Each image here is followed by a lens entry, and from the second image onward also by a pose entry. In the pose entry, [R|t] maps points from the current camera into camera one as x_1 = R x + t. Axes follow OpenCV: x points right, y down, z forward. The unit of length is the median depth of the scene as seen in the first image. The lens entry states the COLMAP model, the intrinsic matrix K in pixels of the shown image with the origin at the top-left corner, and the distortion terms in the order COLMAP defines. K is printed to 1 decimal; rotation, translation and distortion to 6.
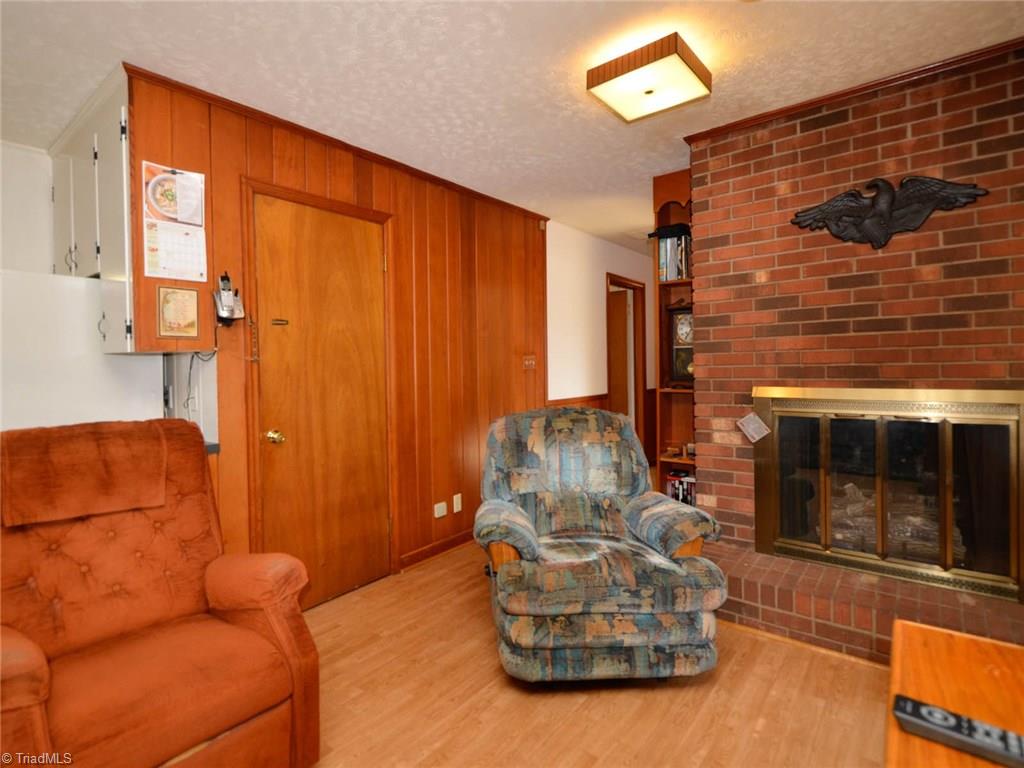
lens RADIAL K [[524.6, 0, 518.2], [0, 524.6, 370.5], [0, 0, 1]] dist [0.002196, -0.000627]
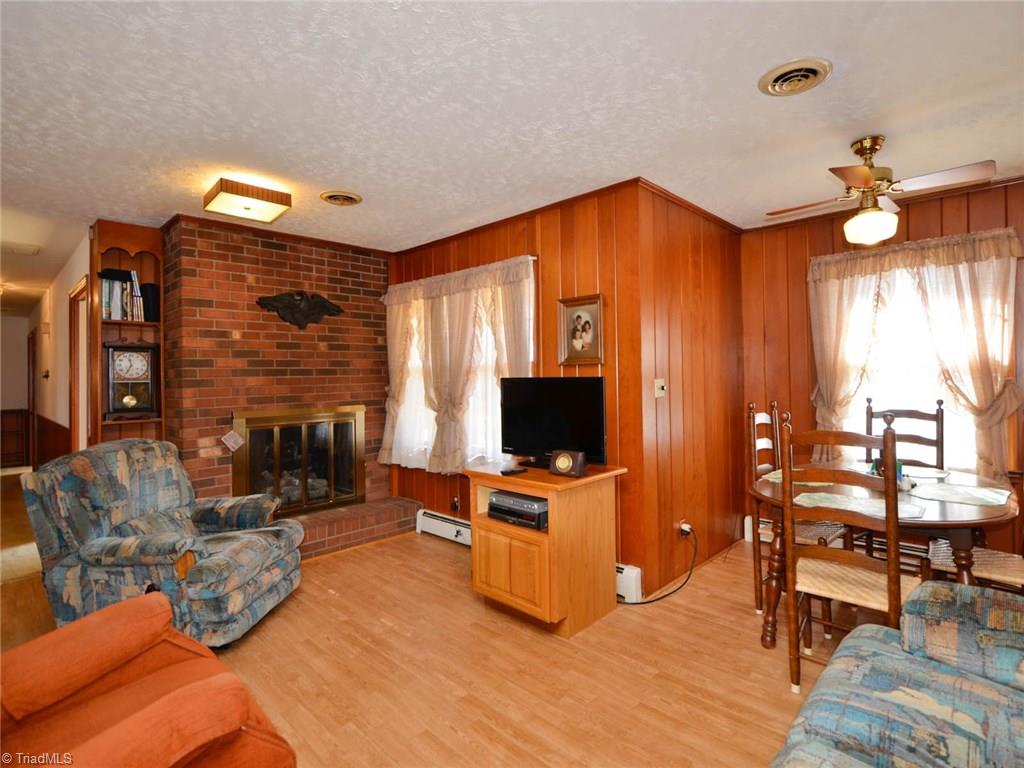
lens RADIAL K [[524.6, 0, 518.2], [0, 524.6, 370.5], [0, 0, 1]] dist [0.002196, -0.000627]
pose [[0.073428, 0.028528, 0.996892, -0.957671], [0.024264, 0.999244, -0.030382, -0.019476], [-0.997005, 0.026419, 0.072680, 0.133929]]
